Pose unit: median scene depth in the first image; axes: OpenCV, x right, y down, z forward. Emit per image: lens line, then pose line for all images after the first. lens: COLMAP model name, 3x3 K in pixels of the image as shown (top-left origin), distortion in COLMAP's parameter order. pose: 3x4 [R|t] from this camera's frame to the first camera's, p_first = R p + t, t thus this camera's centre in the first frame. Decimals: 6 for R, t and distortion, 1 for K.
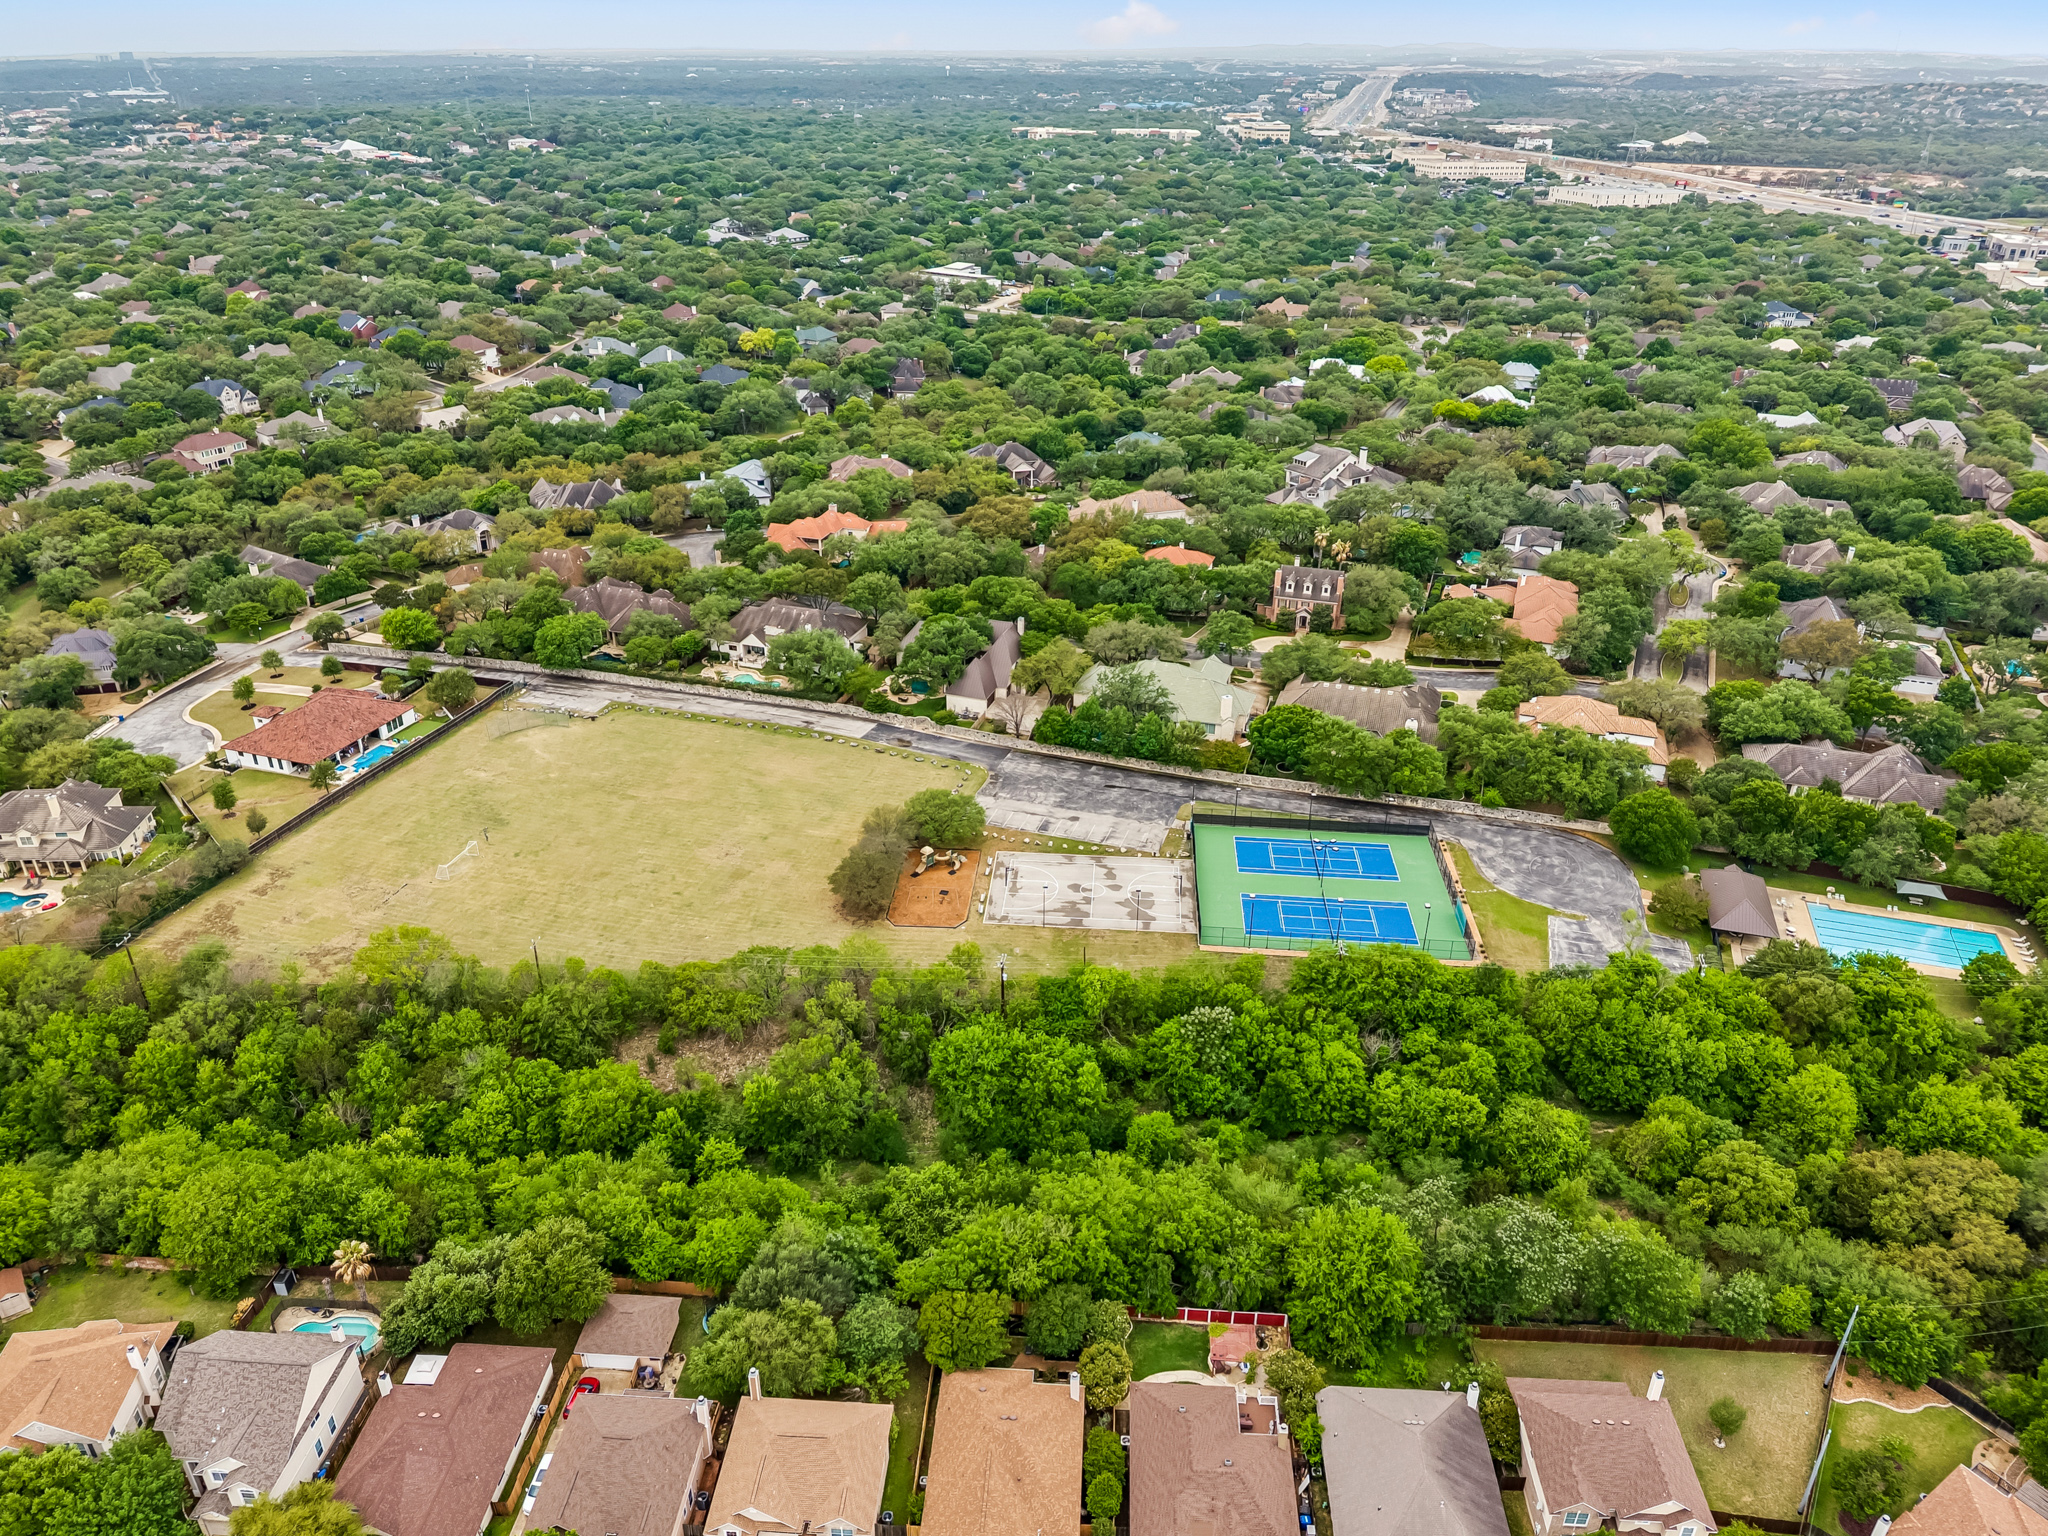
lens RADIAL K [[1356.0, 0, 1021.8], [0, 1356.0, 779.9], [0, 0, 1]] dist [0.020023, -0.018428]
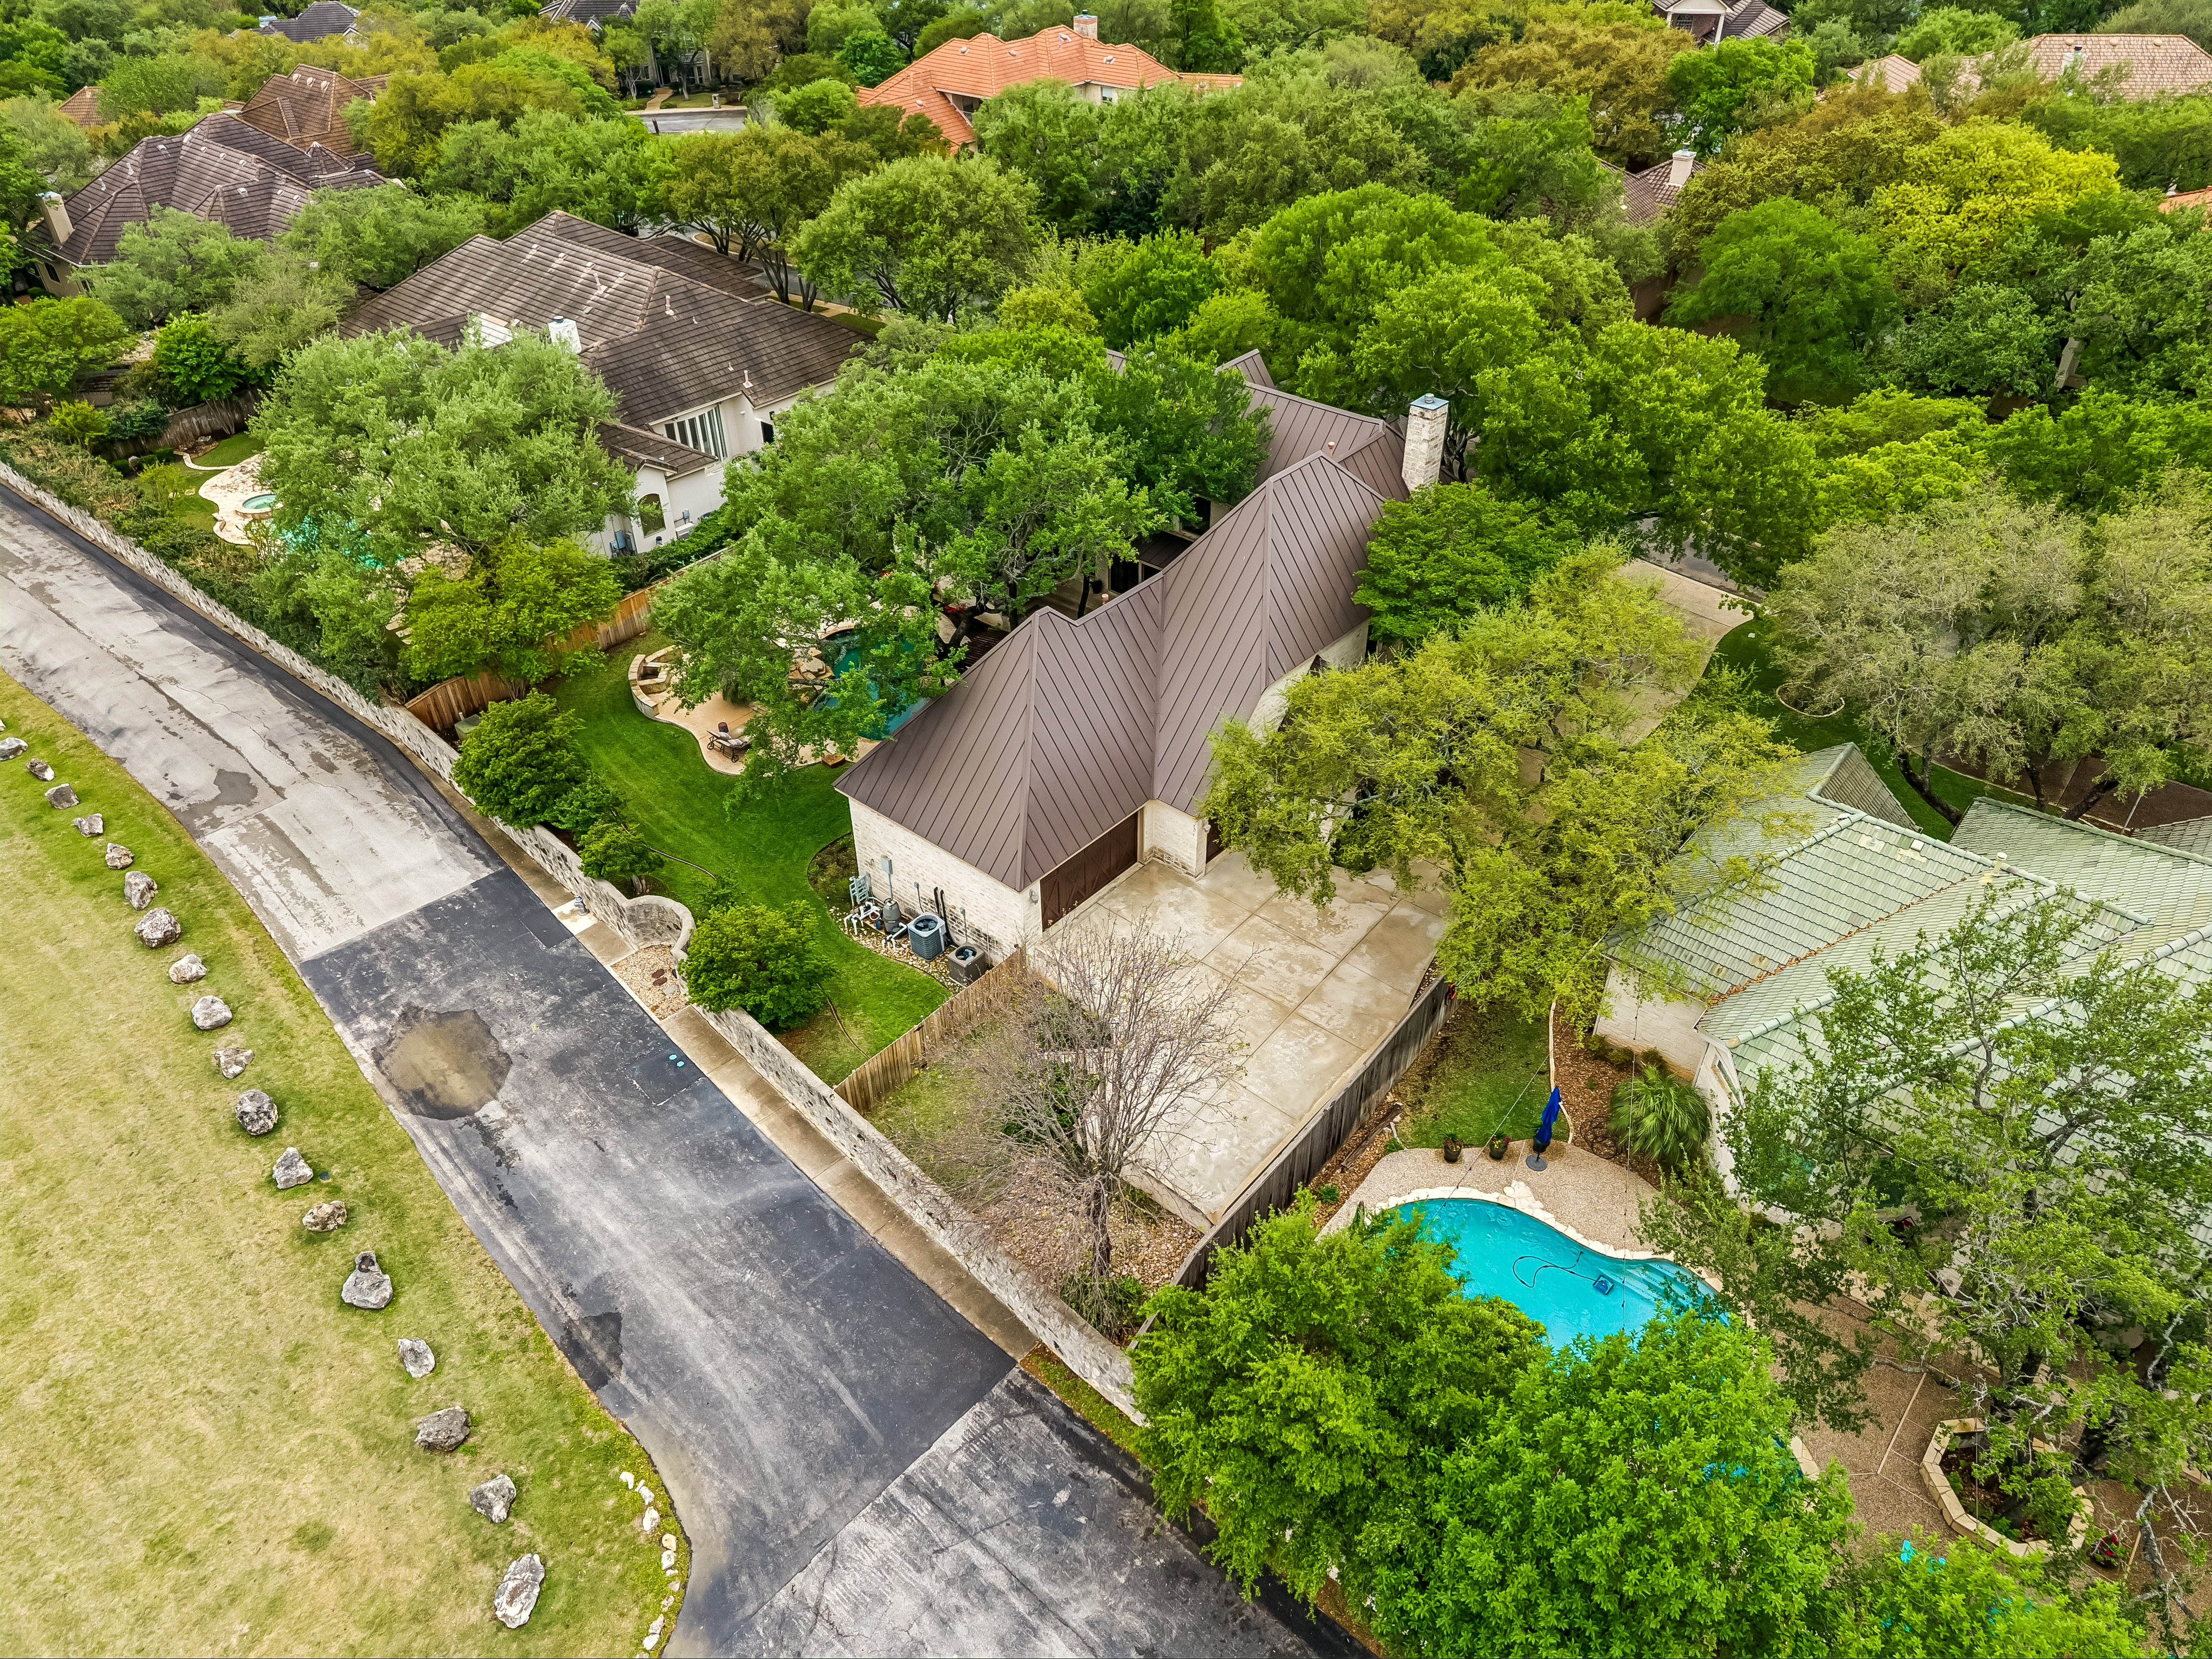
lens RADIAL K [[1464.5, 0, 1111.9], [0, 1464.5, 823.0], [0, 0, 1]] dist [0.020023, -0.018428]
pose [[0.929610, 0.213286, -0.300556, 0.030427], [-0.161394, 0.968763, 0.188284, -0.095895], [0.331326, -0.126523, 0.934995, 0.801321]]
